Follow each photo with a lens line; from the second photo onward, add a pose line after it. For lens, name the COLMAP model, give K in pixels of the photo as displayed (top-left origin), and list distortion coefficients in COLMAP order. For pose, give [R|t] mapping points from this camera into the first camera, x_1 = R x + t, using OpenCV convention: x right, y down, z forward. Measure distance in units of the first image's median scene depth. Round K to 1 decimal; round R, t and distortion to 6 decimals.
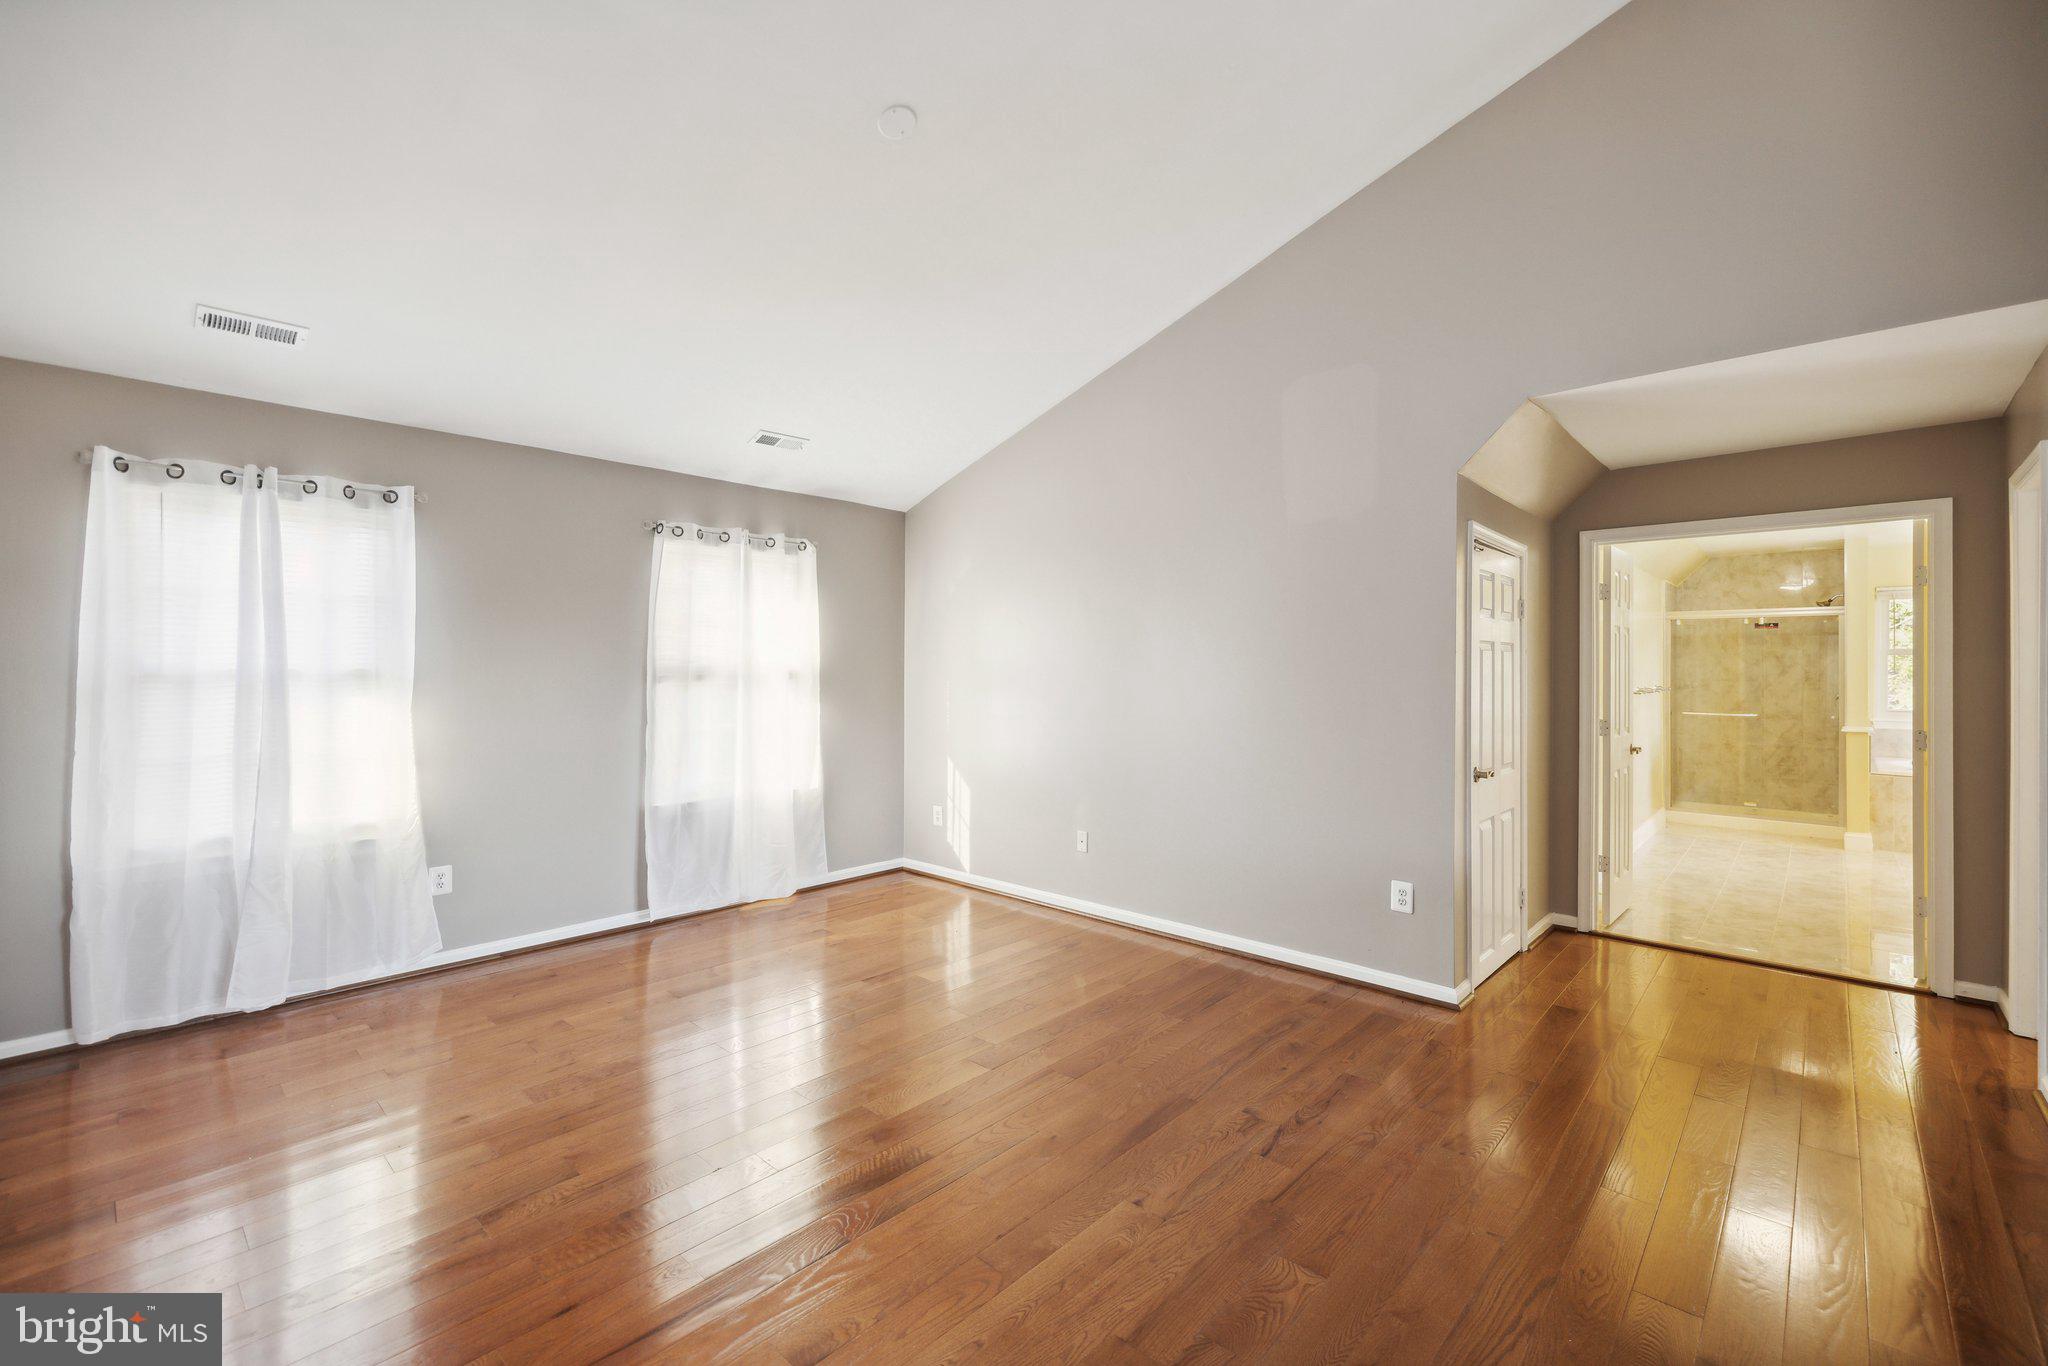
lens RADIAL K [[869.2, 0, 1015.2], [0, 869.2, 661.2], [0, 0, 1]] dist [0.009052, -0.000082]
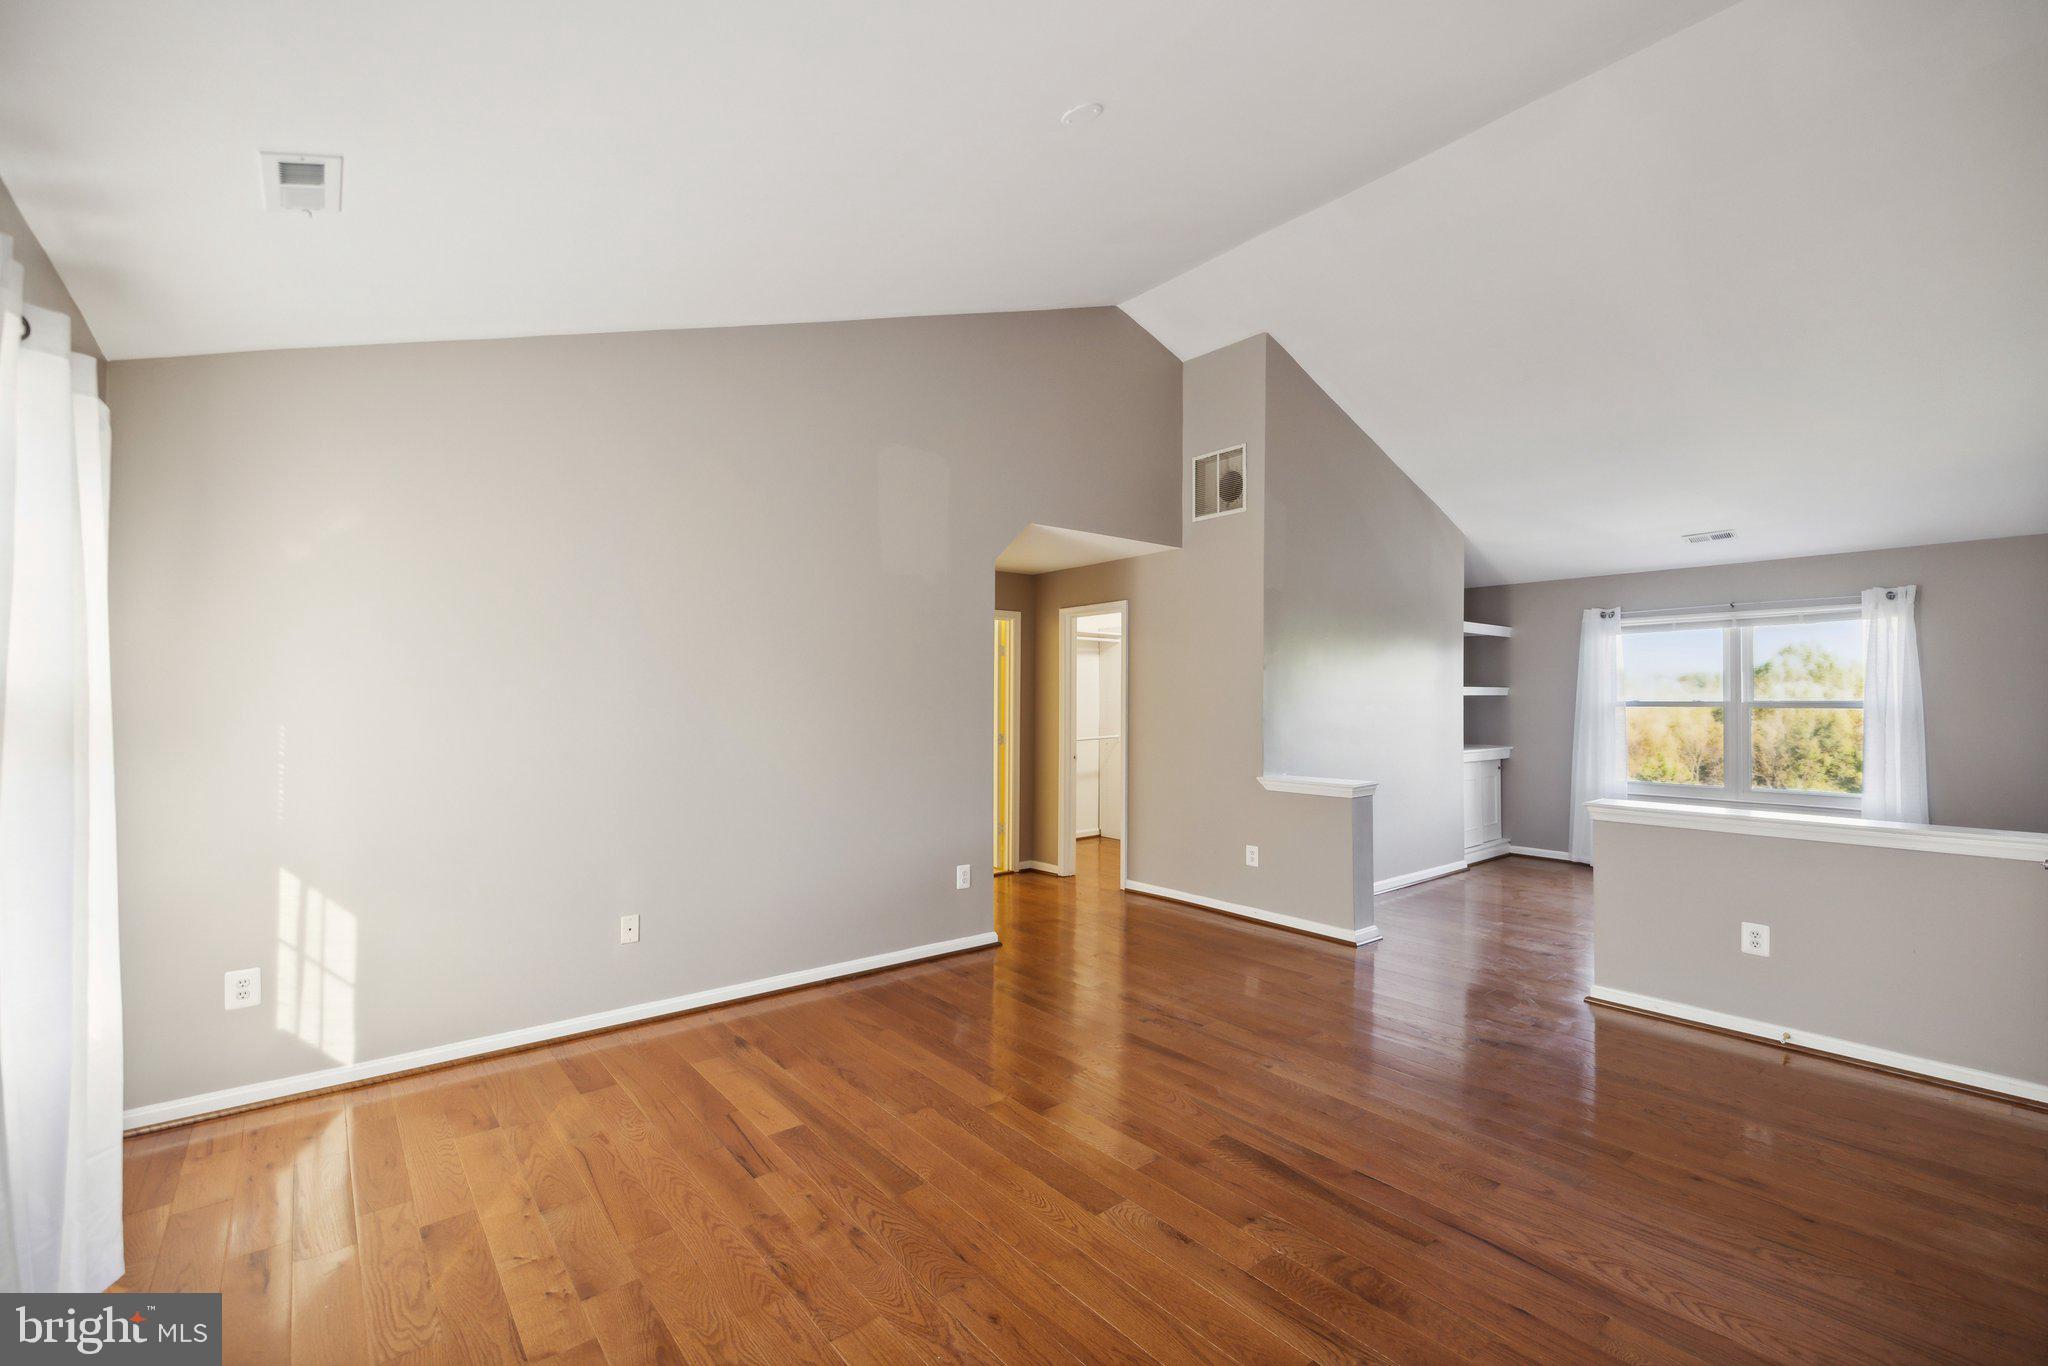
lens RADIAL K [[879.4, 0, 1020.4], [0, 879.4, 704.6], [0, 0, 1]] dist [0.001694, 0.000258]
pose [[0.145650, -0.007759, 0.989306, -0.722712], [-0.004881, 0.999951, 0.008561, 0.003860], [-0.989324, -0.006076, 0.145605, 0.635401]]
